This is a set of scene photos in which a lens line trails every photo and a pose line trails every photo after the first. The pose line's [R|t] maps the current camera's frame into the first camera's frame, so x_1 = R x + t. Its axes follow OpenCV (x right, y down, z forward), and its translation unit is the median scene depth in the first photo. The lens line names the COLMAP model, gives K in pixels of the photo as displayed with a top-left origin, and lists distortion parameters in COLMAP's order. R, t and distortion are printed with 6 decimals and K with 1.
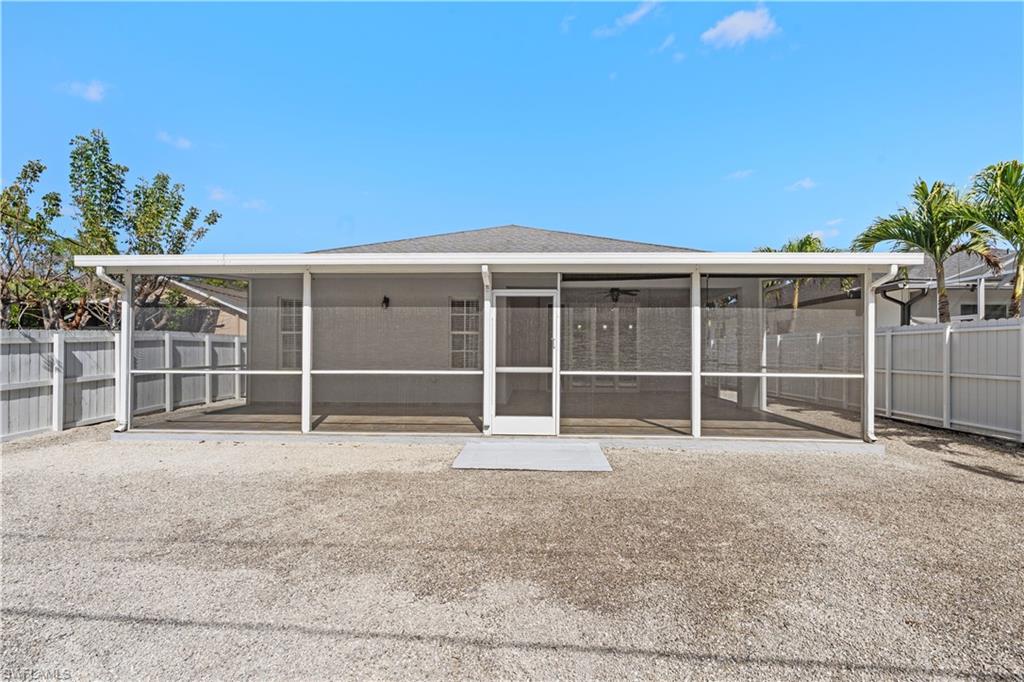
lens RADIAL K [[463.6, 0, 518.4], [0, 463.6, 367.0], [0, 0, 1]] dist [-0.001611, -0.000181]
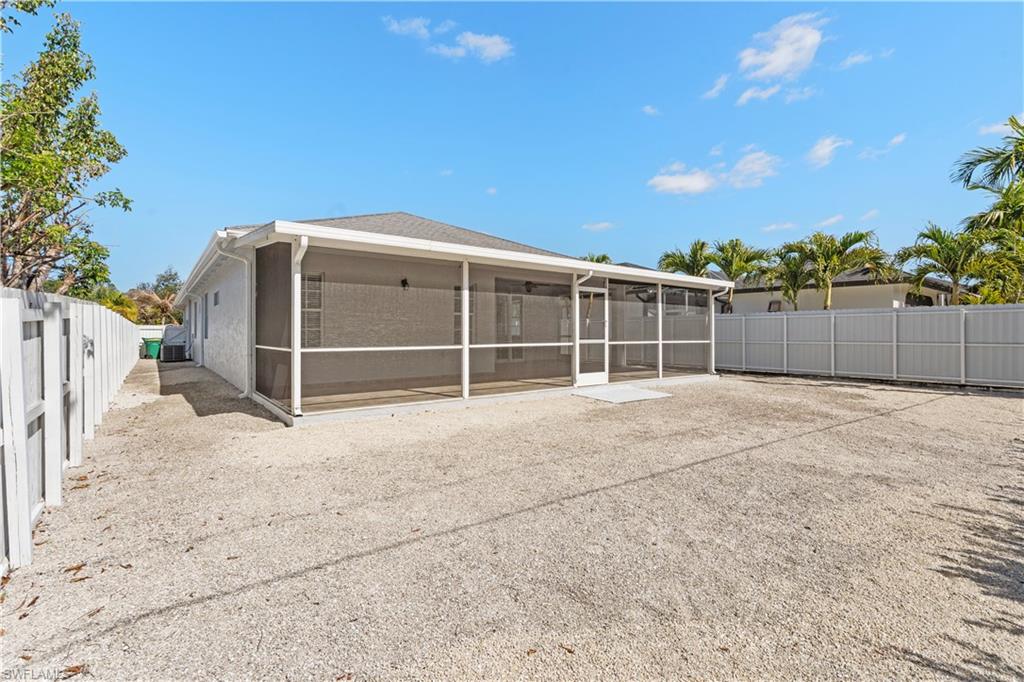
lens RADIAL K [[462.3, 0, 512.0], [0, 462.3, 341.0], [0, 0, 1]] dist [-0.000131, -0.000005]
pose [[0.760568, -0.018115, 0.649005, -1.123320], [0.018886, 0.999805, 0.005774, -0.008339], [-0.648983, 0.007866, 0.760762, 0.042321]]
